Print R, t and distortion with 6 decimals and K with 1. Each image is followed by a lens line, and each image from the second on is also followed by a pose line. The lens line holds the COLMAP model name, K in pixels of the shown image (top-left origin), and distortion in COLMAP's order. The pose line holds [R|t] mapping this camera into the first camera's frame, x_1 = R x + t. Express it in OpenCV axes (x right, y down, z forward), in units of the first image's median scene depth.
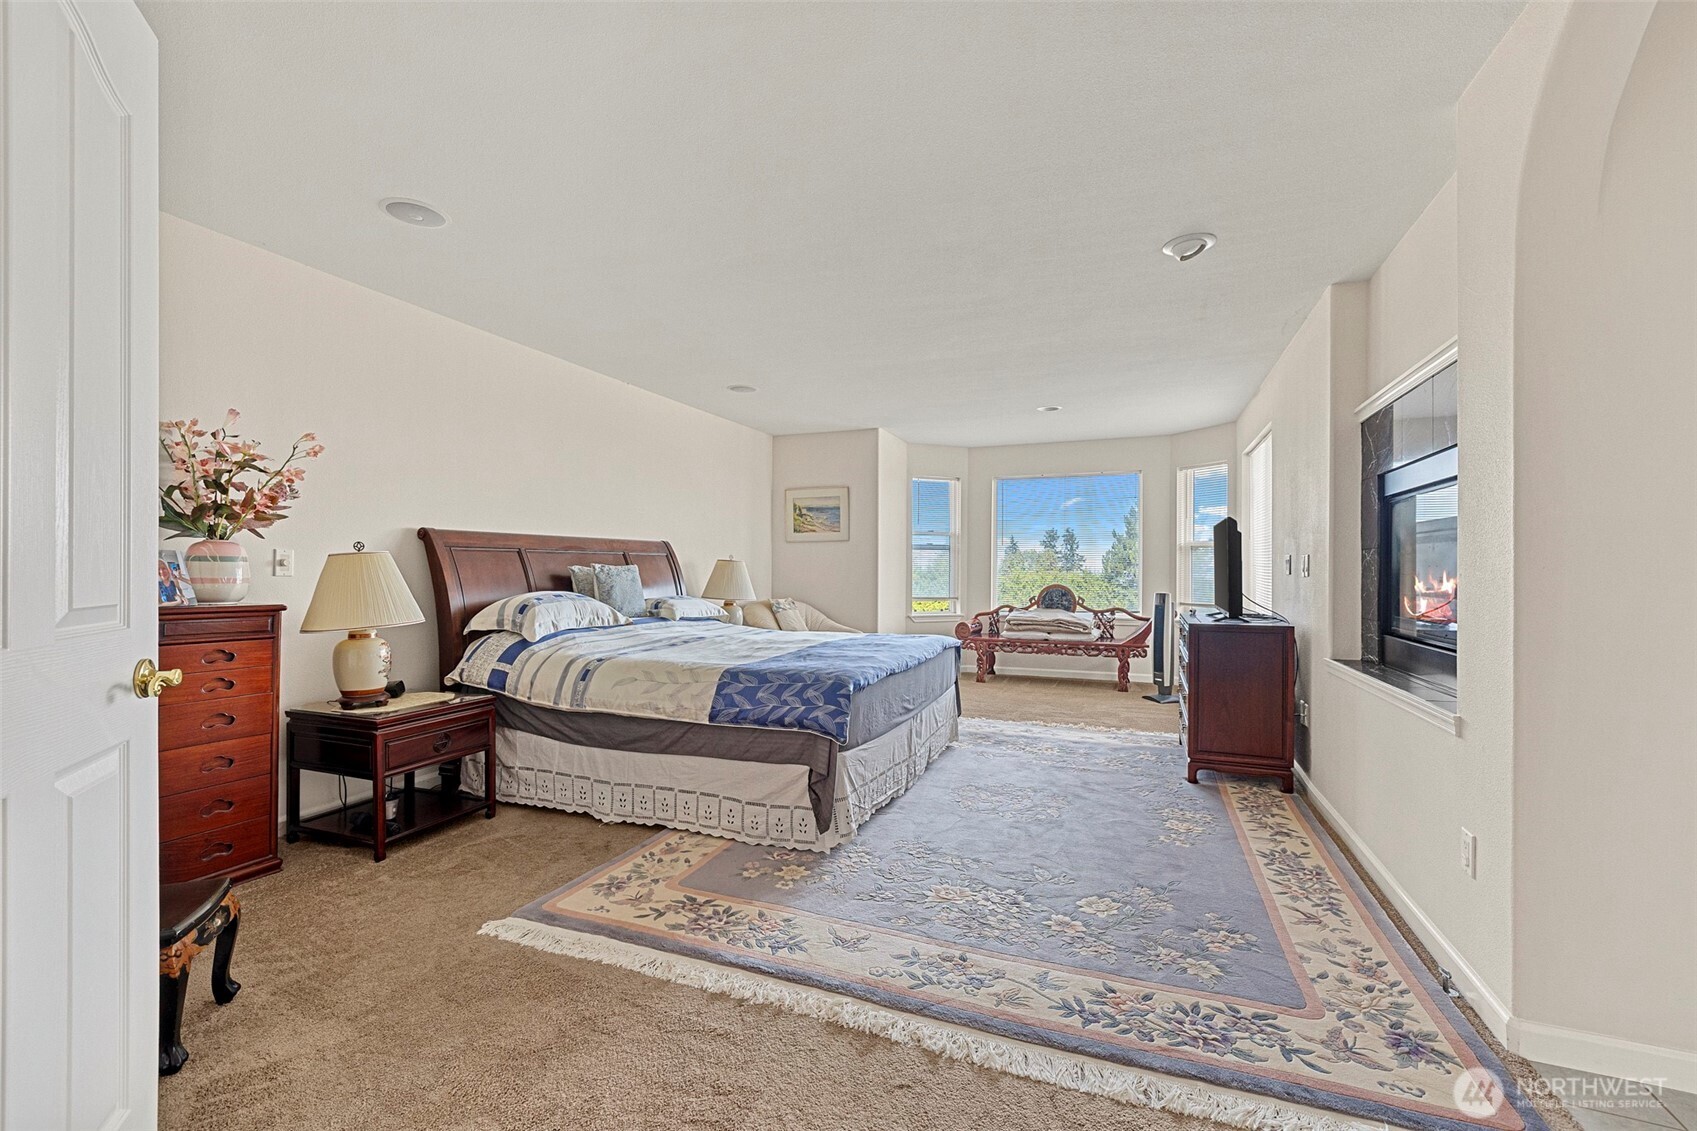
lens RADIAL K [[711.5, 0, 847.5], [0, 711.5, 569.1], [0, 0, 1]] dist [0.001863, 0.000024]
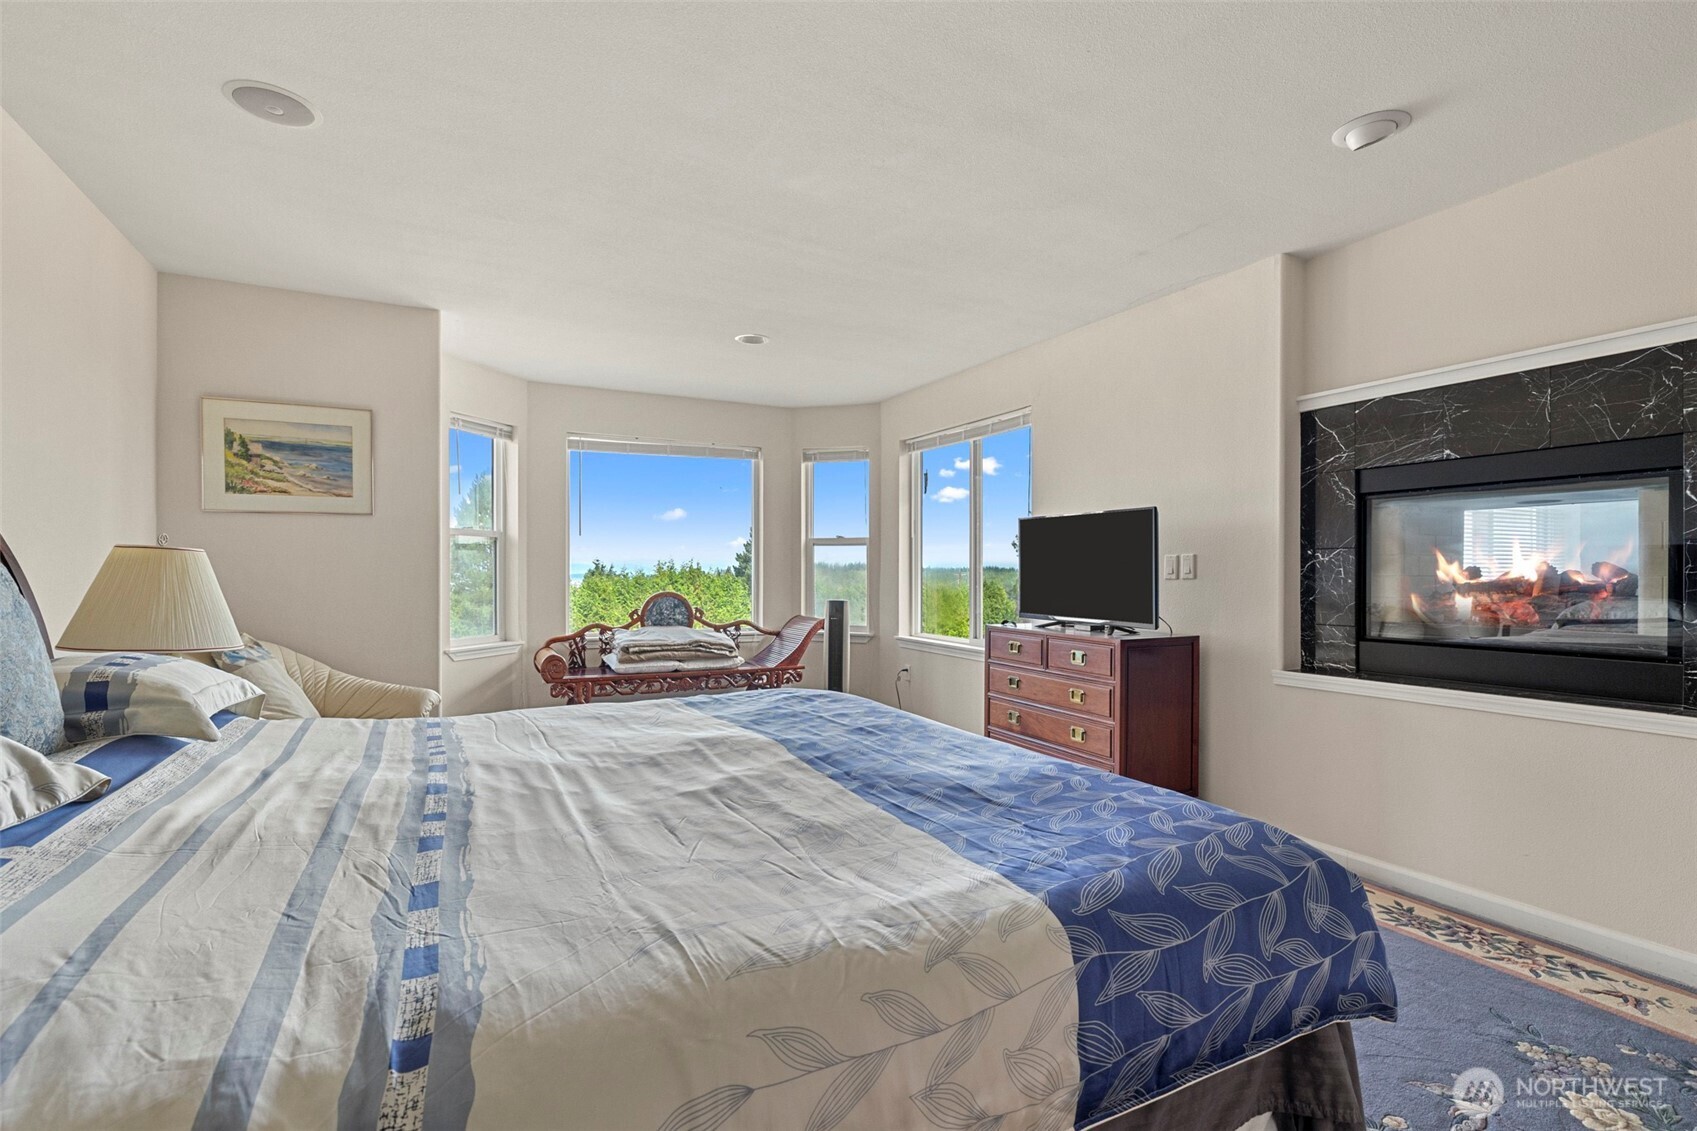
lens RADIAL K [[781.3, 0, 851.0], [0, 781.3, 571.5], [0, 0, 1]] dist [-0.003215, 0.000105]
pose [[0.646074, -0.000984, 0.763275, -0.202707], [-0.000377, 0.999999, 0.001609, -0.000623], [-0.763275, -0.001327, 0.646072, 0.365750]]
